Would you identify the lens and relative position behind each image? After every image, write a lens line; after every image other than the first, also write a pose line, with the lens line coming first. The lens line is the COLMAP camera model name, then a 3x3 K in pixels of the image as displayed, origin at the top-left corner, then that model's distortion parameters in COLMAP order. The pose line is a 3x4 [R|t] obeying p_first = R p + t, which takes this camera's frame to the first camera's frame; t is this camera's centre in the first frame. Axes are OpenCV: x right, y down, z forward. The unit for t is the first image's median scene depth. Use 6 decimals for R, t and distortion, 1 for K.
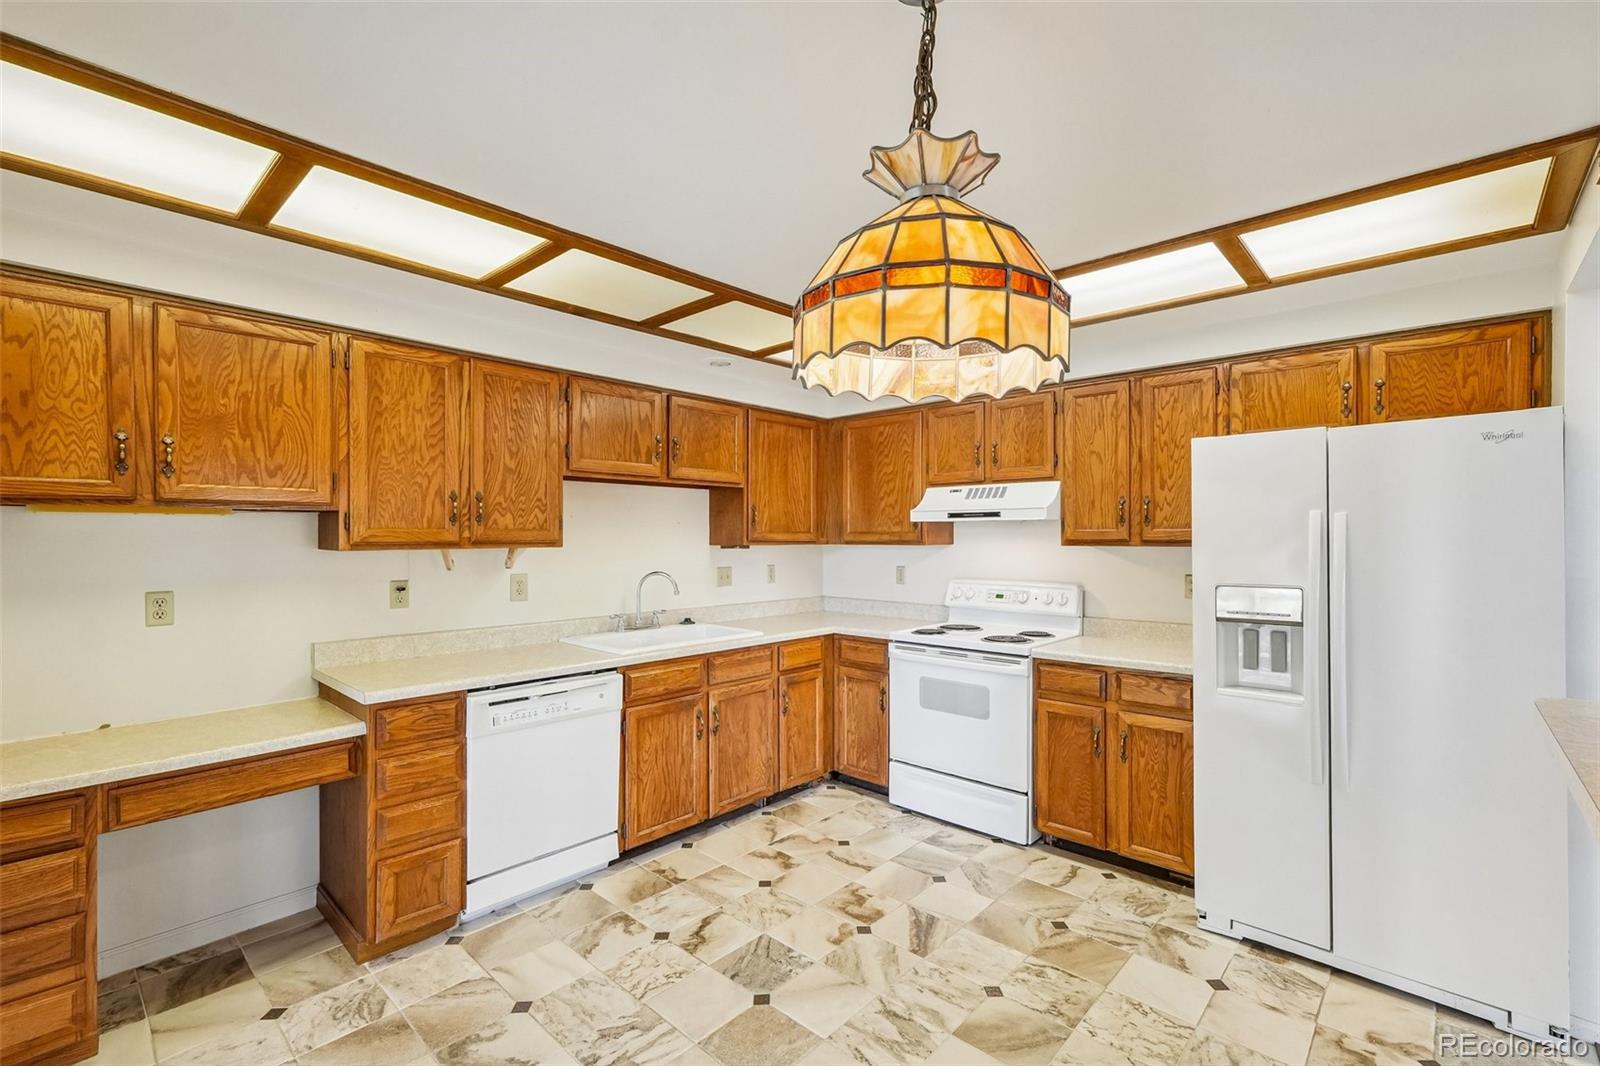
lens RADIAL K [[705.8, 0, 816.1], [0, 705.8, 540.4], [0, 0, 1]] dist [-0.004061, 0.002726]
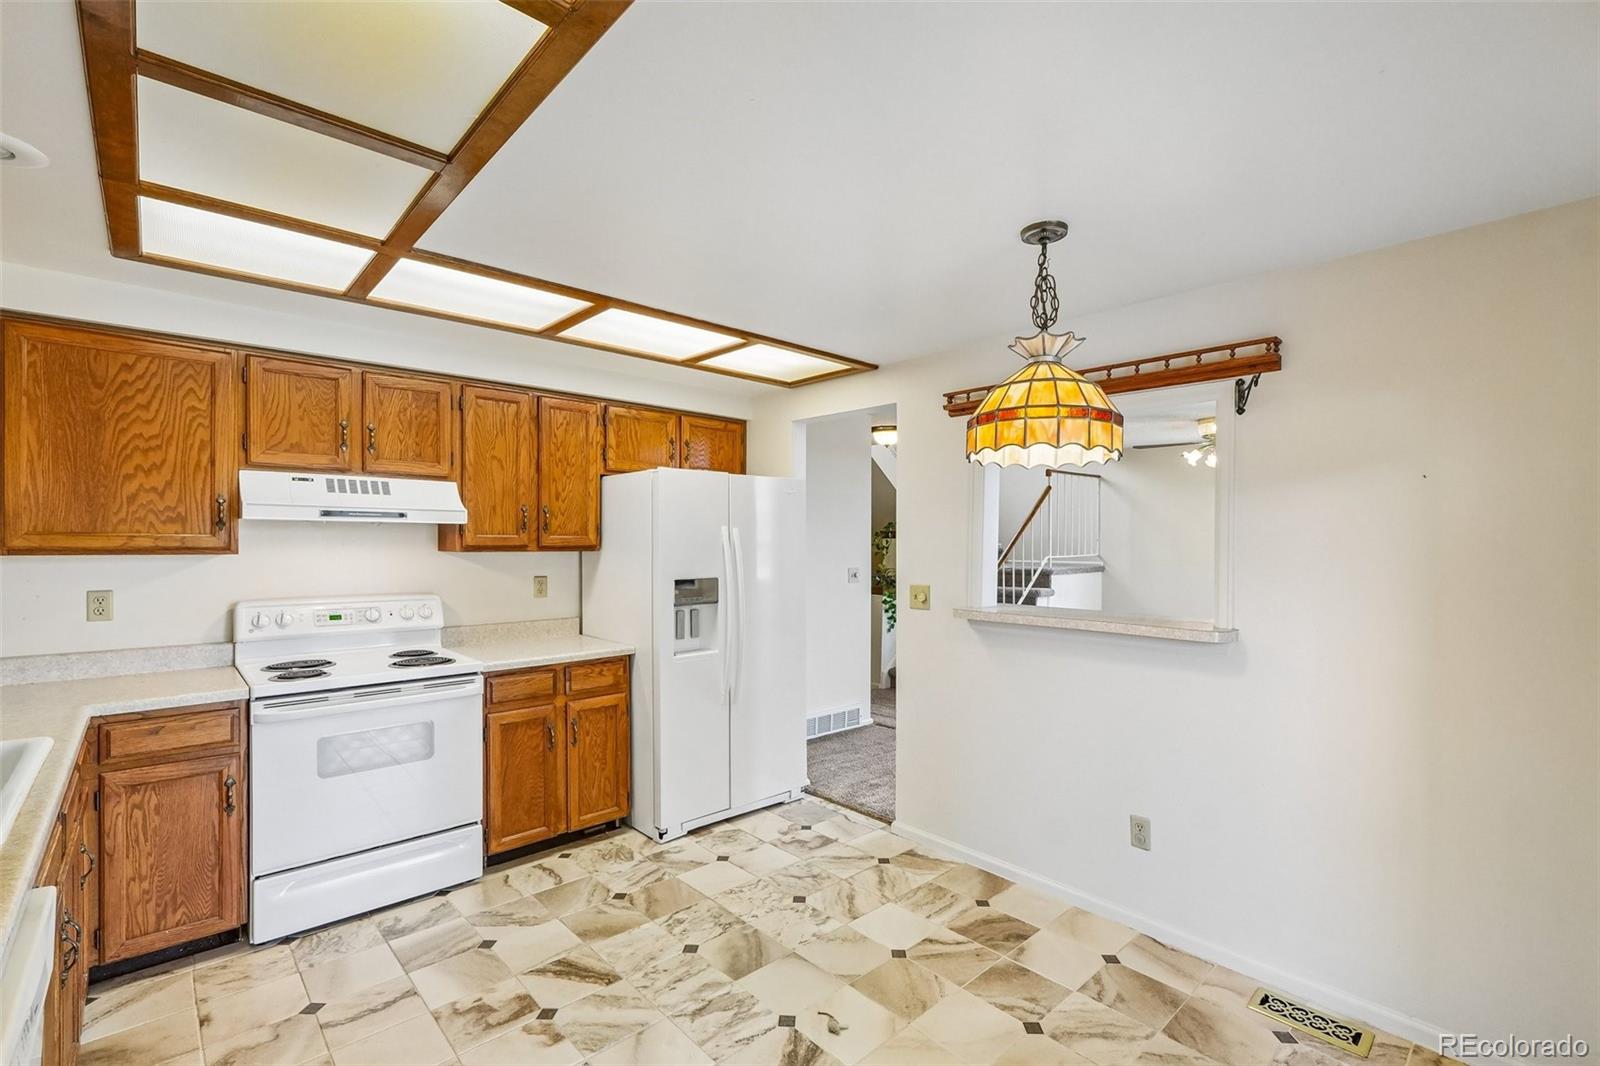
lens RADIAL K [[705.8, 0, 810.5], [0, 705.8, 550.6], [0, 0, 1]] dist [-0.004061, 0.002726]
pose [[0.089336, -0.010469, 0.995947, -0.602127], [0.000181, 0.999945, 0.010495, -0.004635], [-0.996002, -0.000757, 0.089333, 0.506705]]
